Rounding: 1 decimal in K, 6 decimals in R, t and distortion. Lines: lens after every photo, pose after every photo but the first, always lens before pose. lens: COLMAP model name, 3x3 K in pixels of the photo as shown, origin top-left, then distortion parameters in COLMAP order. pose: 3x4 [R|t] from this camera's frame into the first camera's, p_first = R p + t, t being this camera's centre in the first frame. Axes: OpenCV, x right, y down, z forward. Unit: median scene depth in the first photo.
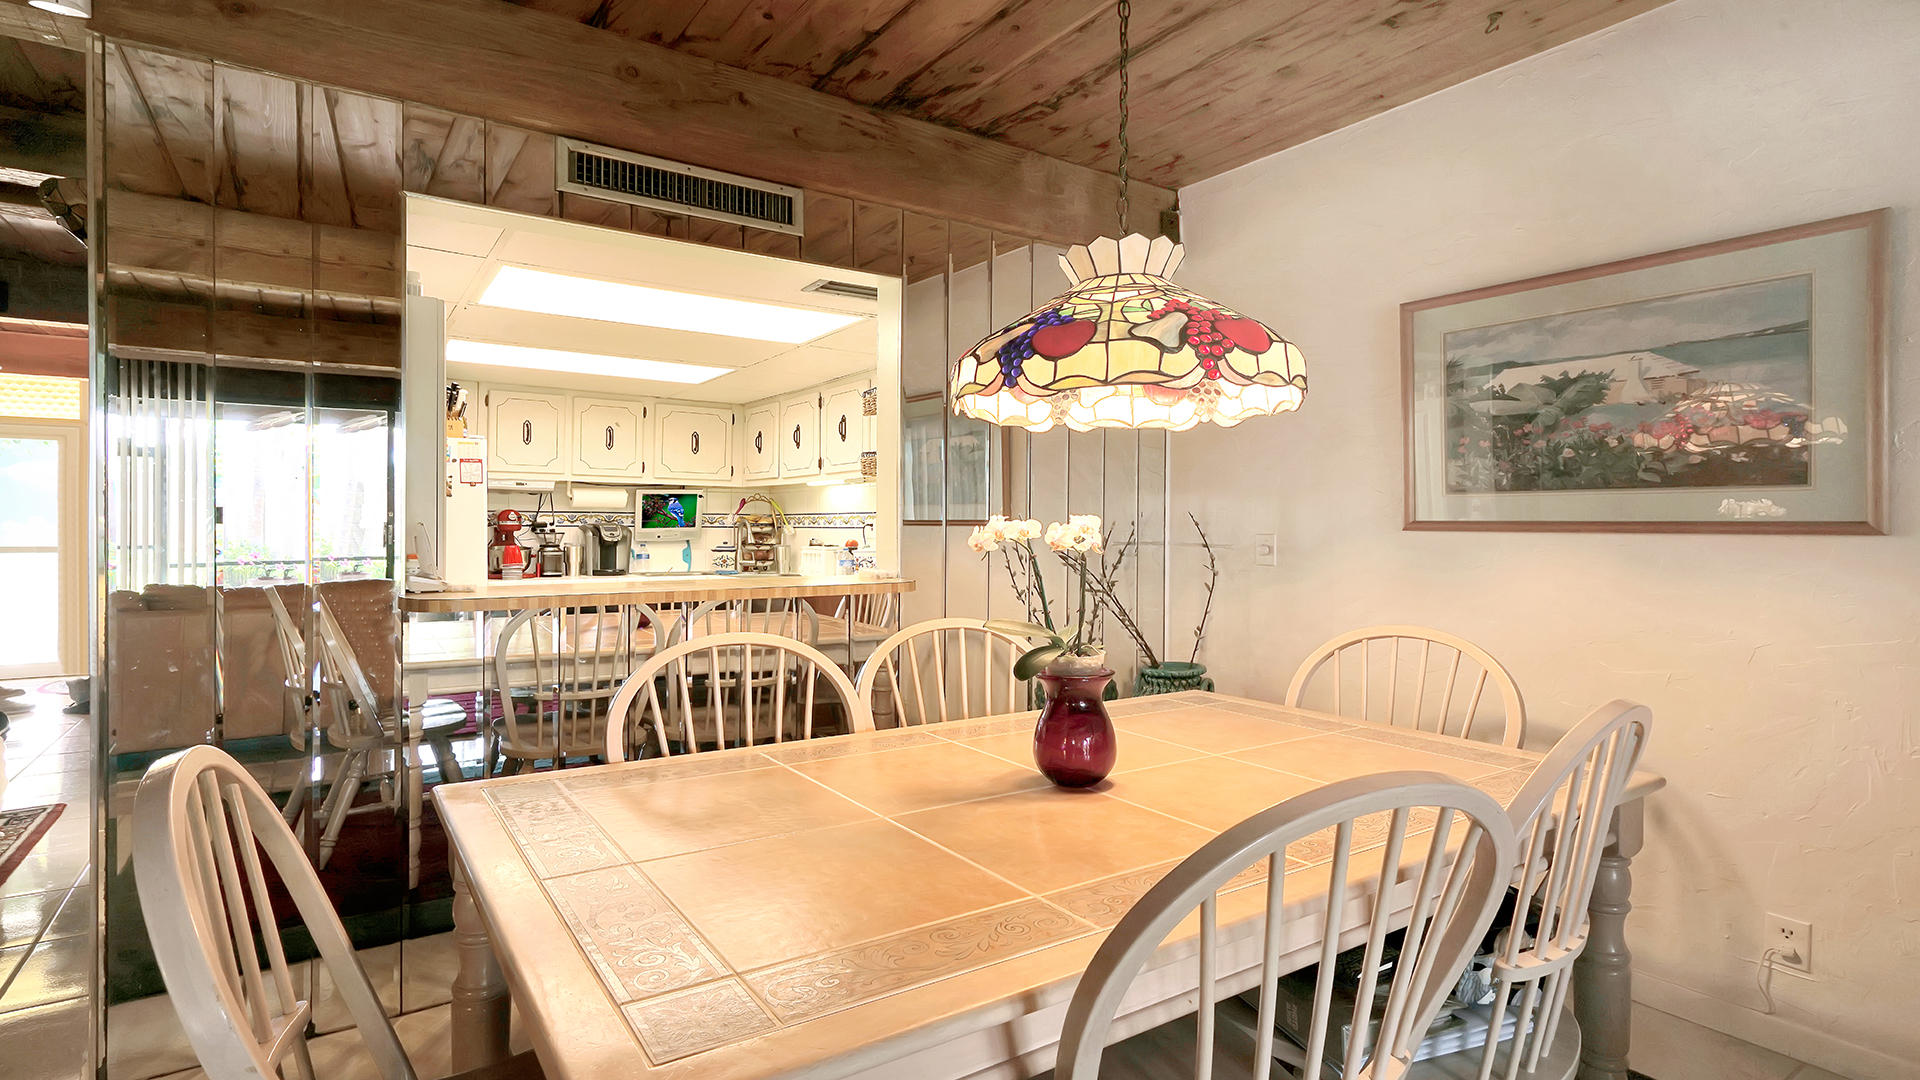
lens RADIAL K [[950.4, 0, 958.3], [0, 950.4, 532.4], [0, 0, 1]] dist [-0.000088, -0.000004]
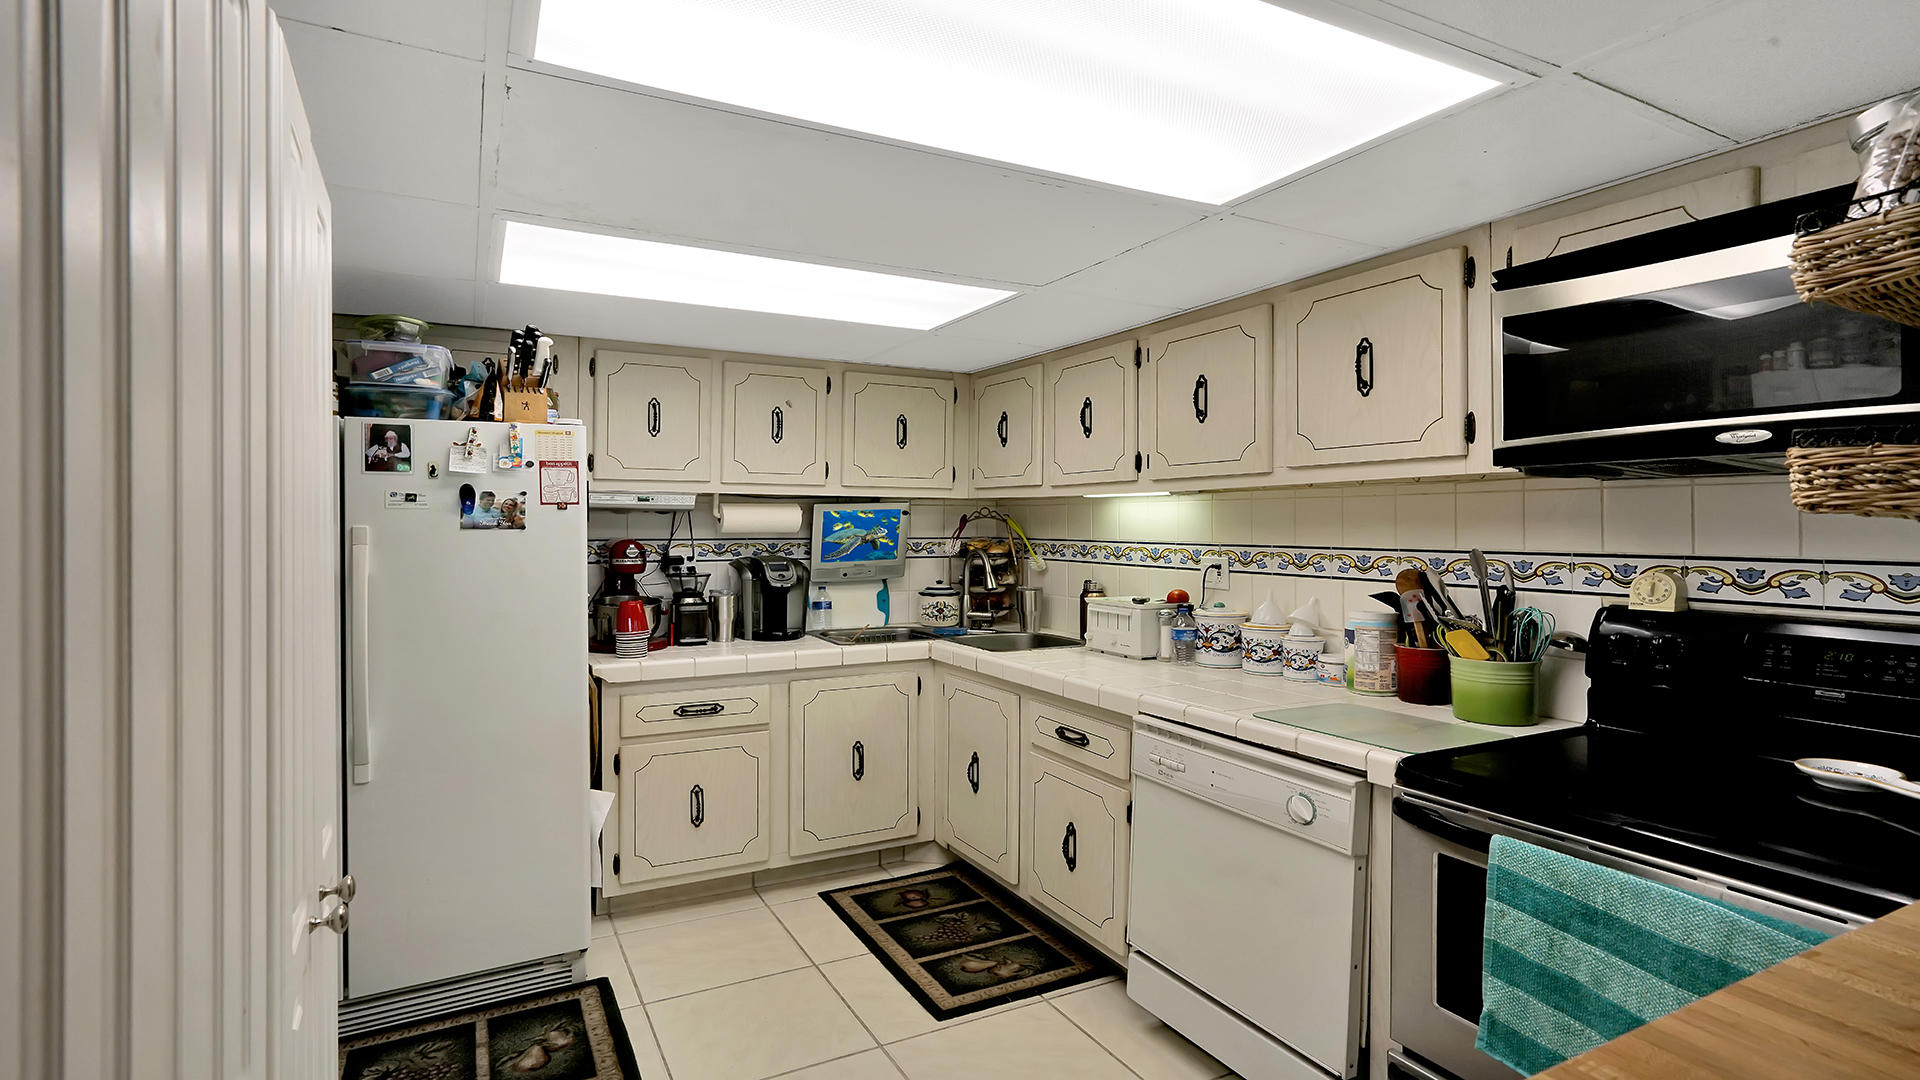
lens RADIAL K [[950.4, 0, 963.3], [0, 950.4, 534.6], [0, 0, 1]] dist [-0.000088, -0.000004]
pose [[0.993830, -0.000810, -0.110912, -0.171237], [0.001682, 0.999968, 0.007765, -0.030482], [0.110903, -0.007903, 0.993800, 0.376845]]
